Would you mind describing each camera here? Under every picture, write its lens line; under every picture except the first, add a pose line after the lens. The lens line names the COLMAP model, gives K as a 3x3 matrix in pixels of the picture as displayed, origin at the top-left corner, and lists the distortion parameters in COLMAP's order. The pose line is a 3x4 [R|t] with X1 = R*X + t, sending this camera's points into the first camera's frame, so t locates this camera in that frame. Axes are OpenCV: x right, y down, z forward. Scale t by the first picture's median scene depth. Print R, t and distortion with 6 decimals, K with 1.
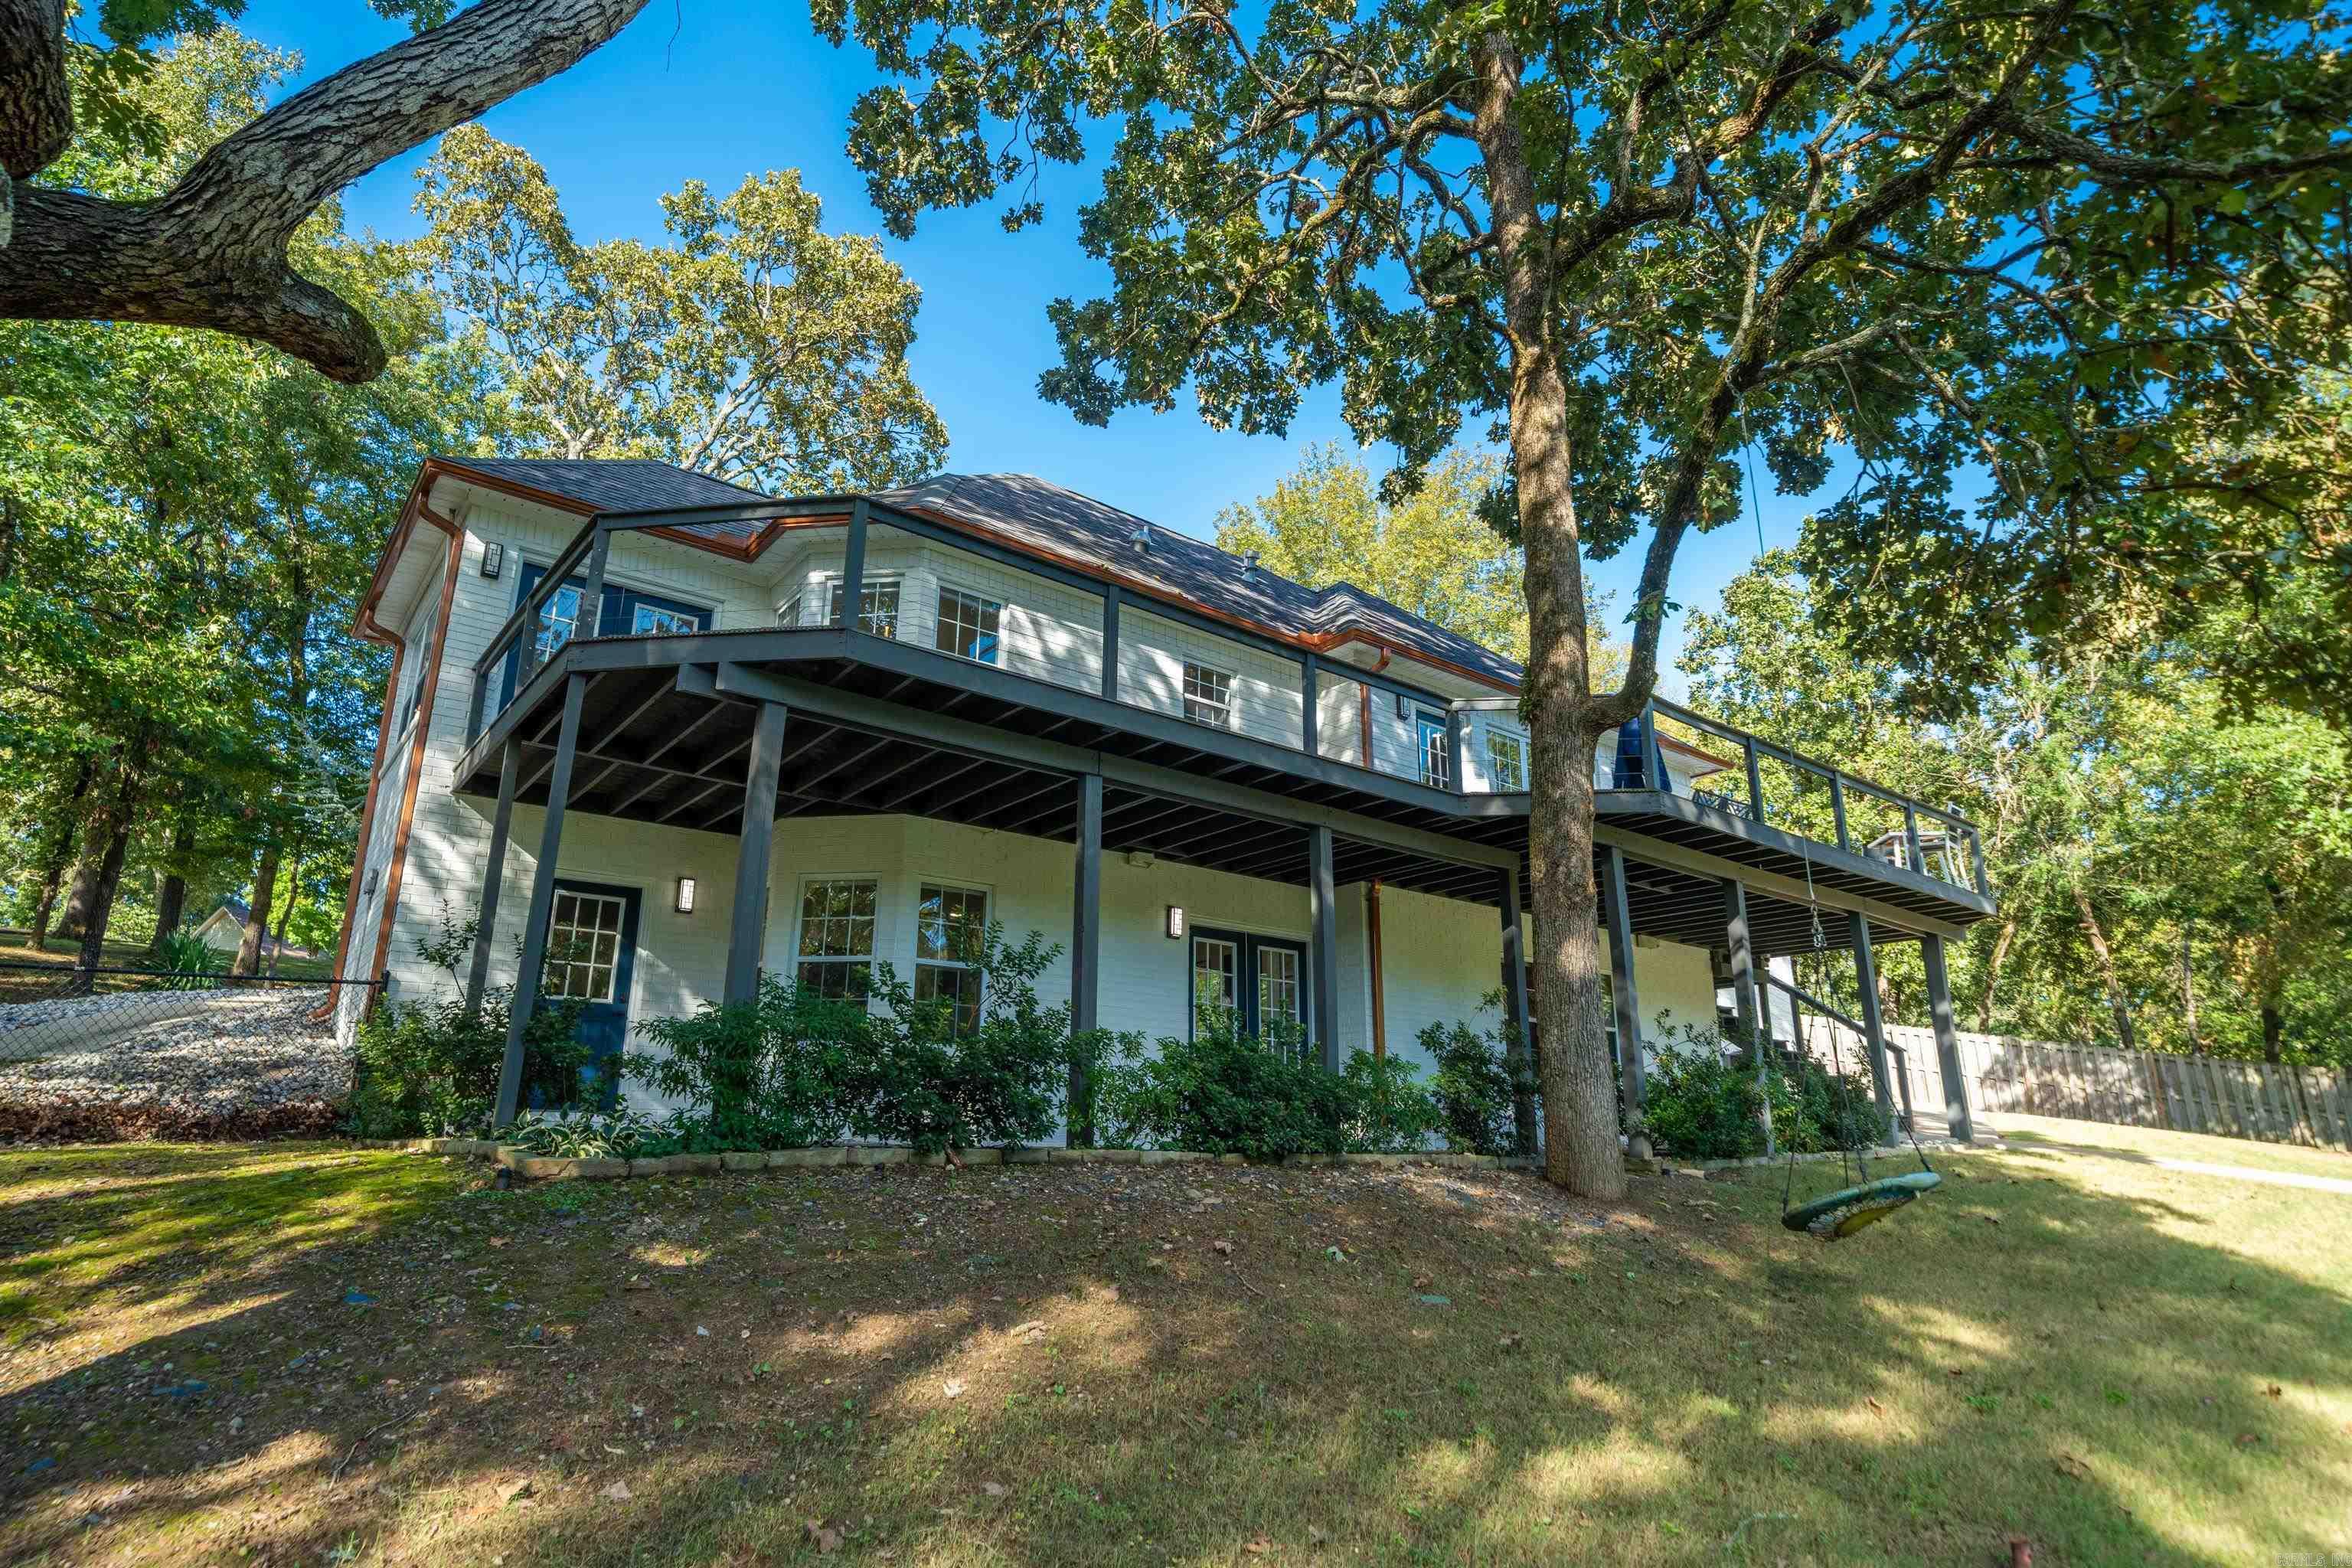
lens RADIAL K [[1244.9, 0, 1177.5], [0, 1244.9, 798.8], [0, 0, 1]] dist [0.000040, 0.000041]
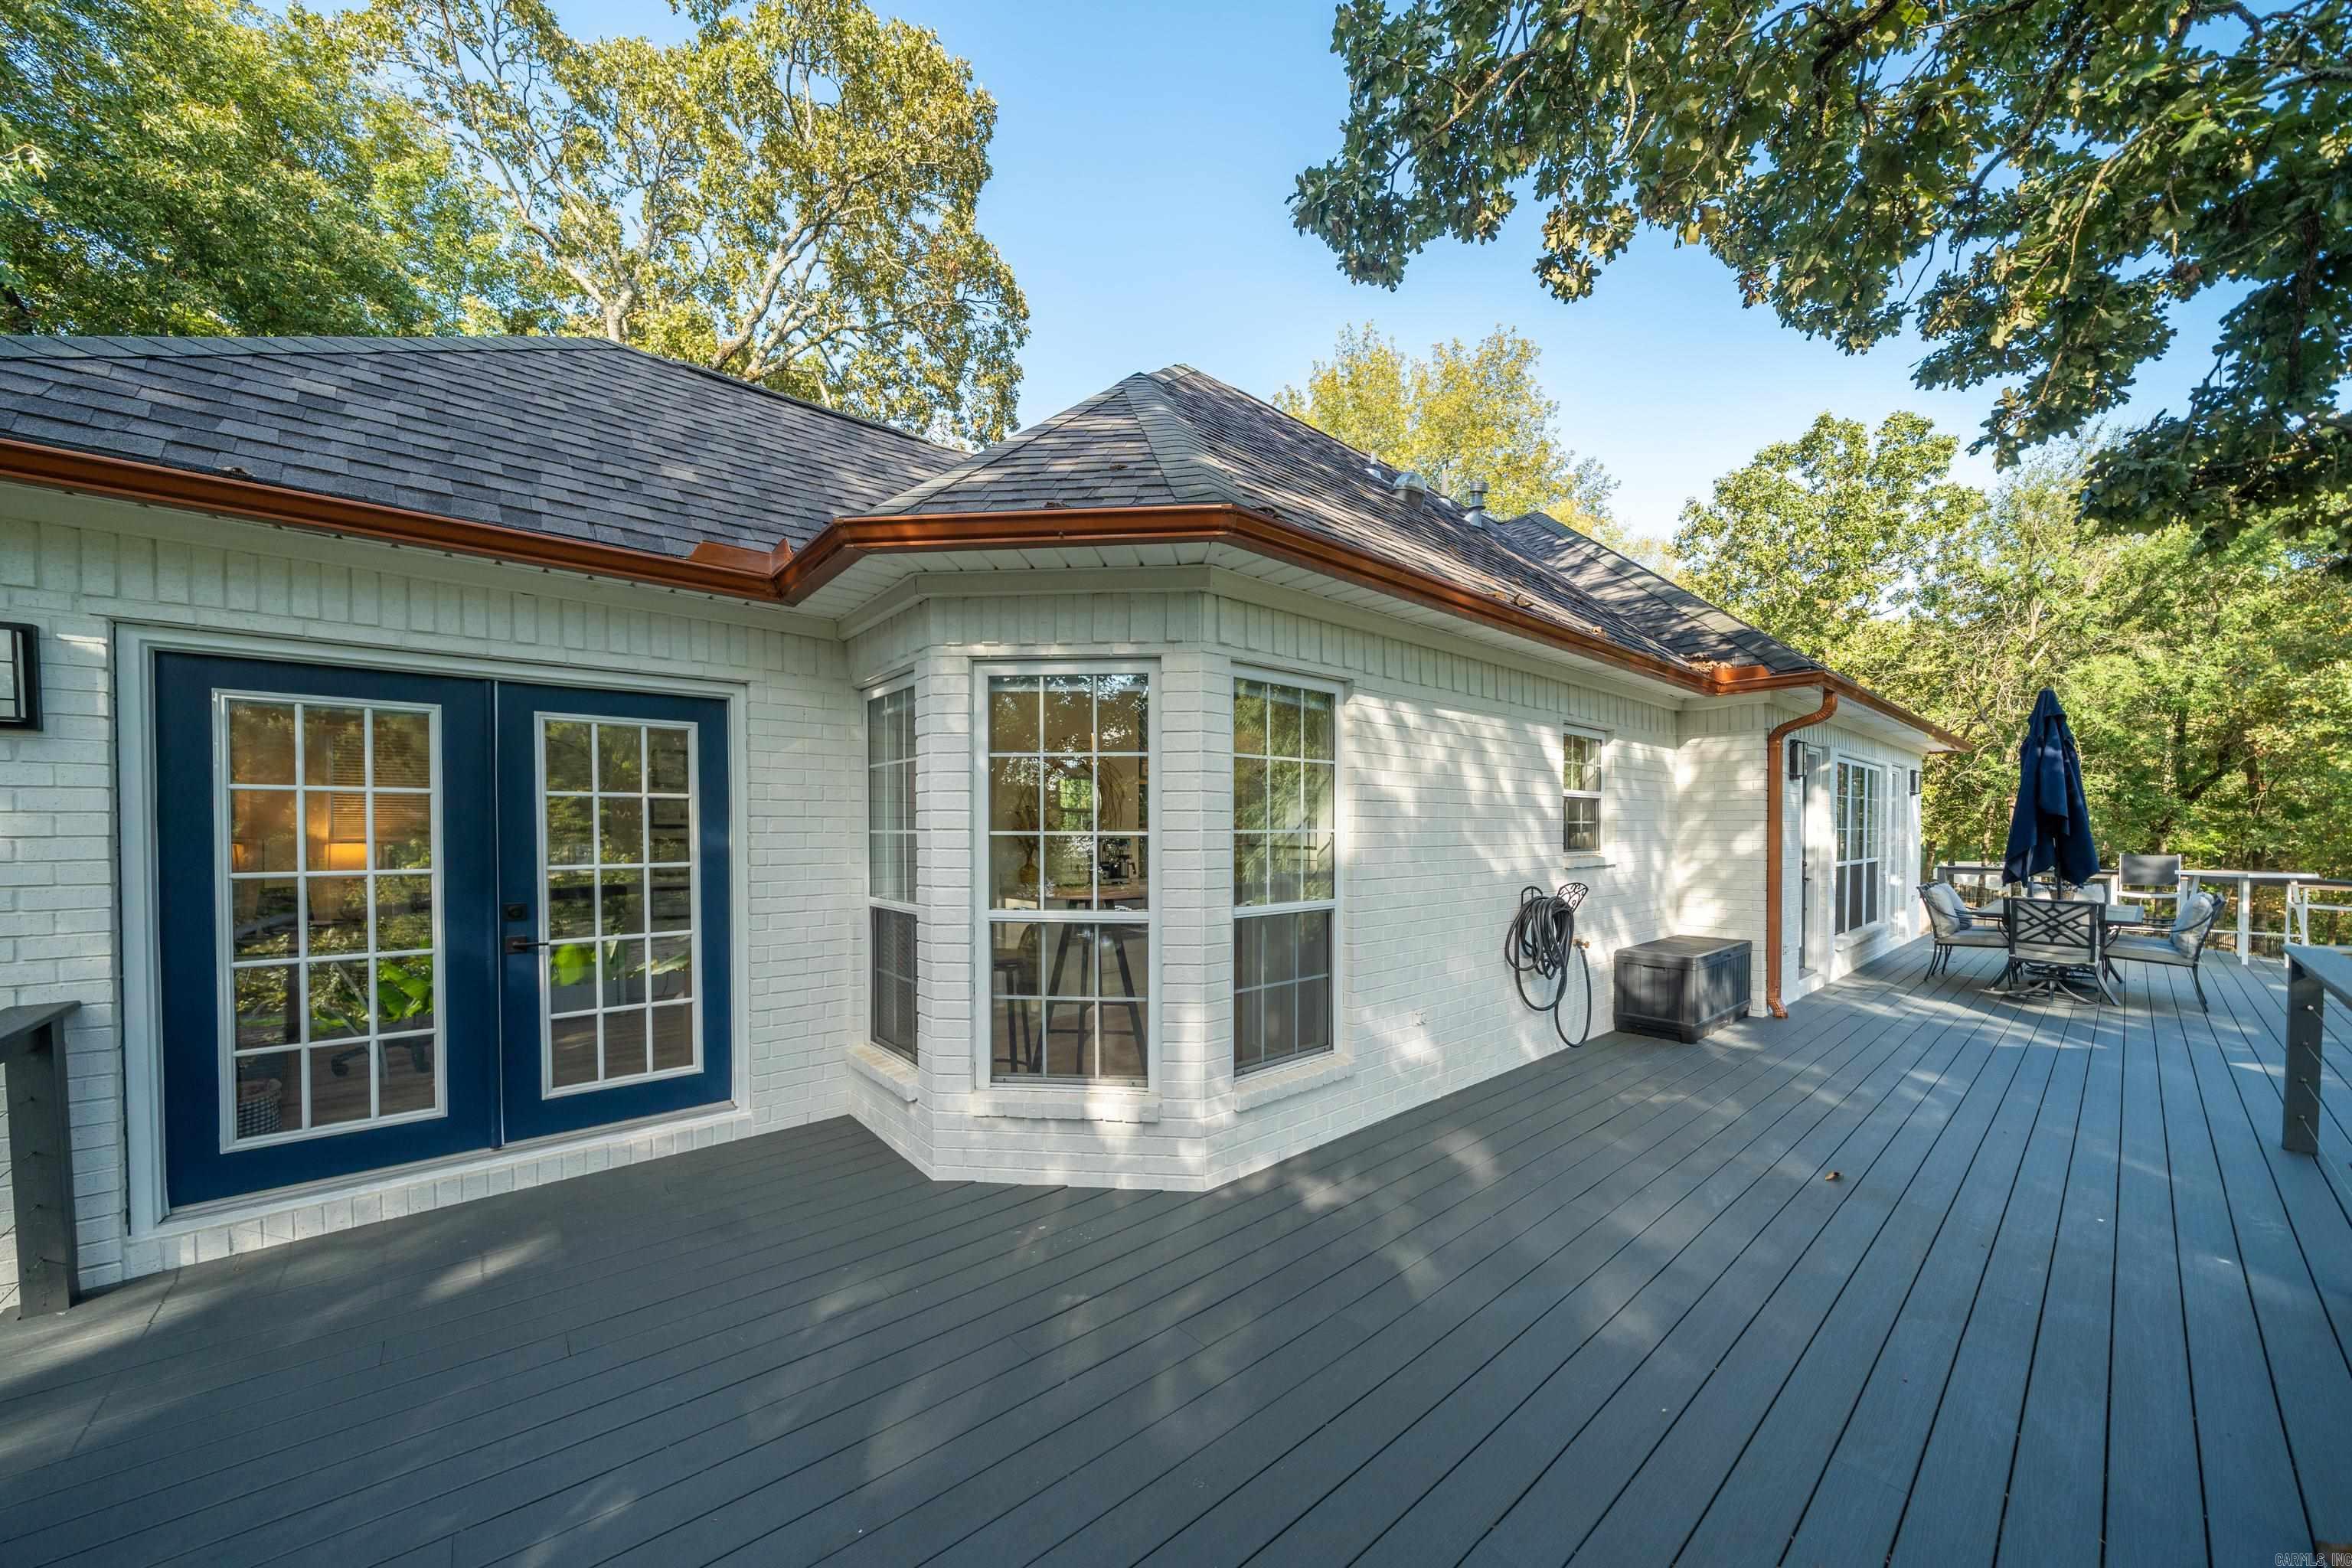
lens RADIAL K [[806.9, 0, 1195.3], [0, 806.9, 845.4], [0, 0, 1]] dist [-0.007207, -0.000064]
pose [[0.998759, -0.011469, 0.048464, -0.095375], [-0.003350, 0.955445, 0.295150, -0.086125], [-0.049690, -0.294946, 0.954221, 0.309389]]
